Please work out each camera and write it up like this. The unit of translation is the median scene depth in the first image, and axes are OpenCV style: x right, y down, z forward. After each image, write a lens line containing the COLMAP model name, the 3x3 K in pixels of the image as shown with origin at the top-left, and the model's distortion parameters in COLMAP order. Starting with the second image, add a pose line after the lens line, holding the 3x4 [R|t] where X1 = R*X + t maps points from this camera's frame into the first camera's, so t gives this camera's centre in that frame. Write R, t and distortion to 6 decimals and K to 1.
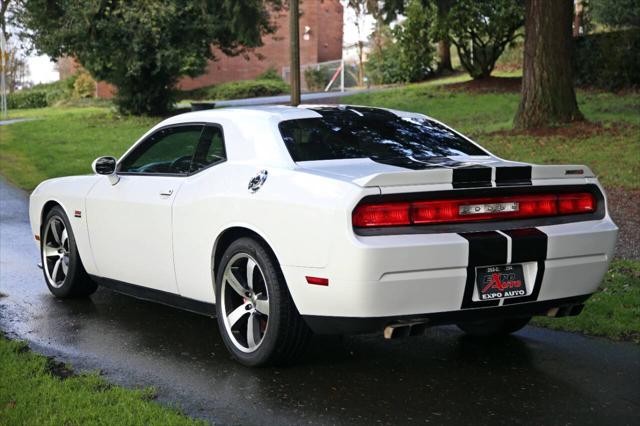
lens RADIAL K [[1096.7, 0, 320.0], [0, 1096.7, 213.0], [0, 0, 1]] dist [0.018494, 0.170440]
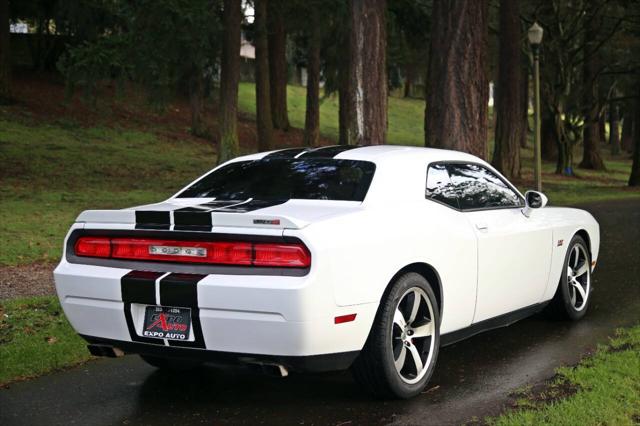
lens RADIAL K [[1096.7, 0, 320.0], [0, 1096.7, 213.0], [0, 0, 1]] dist [0.018494, 0.170440]
pose [[0.455445, 0.052773, -0.888698, 1.138901], [-0.064013, 0.997599, 0.026435, -0.076183], [0.887960, 0.044848, 0.457729, 0.651426]]
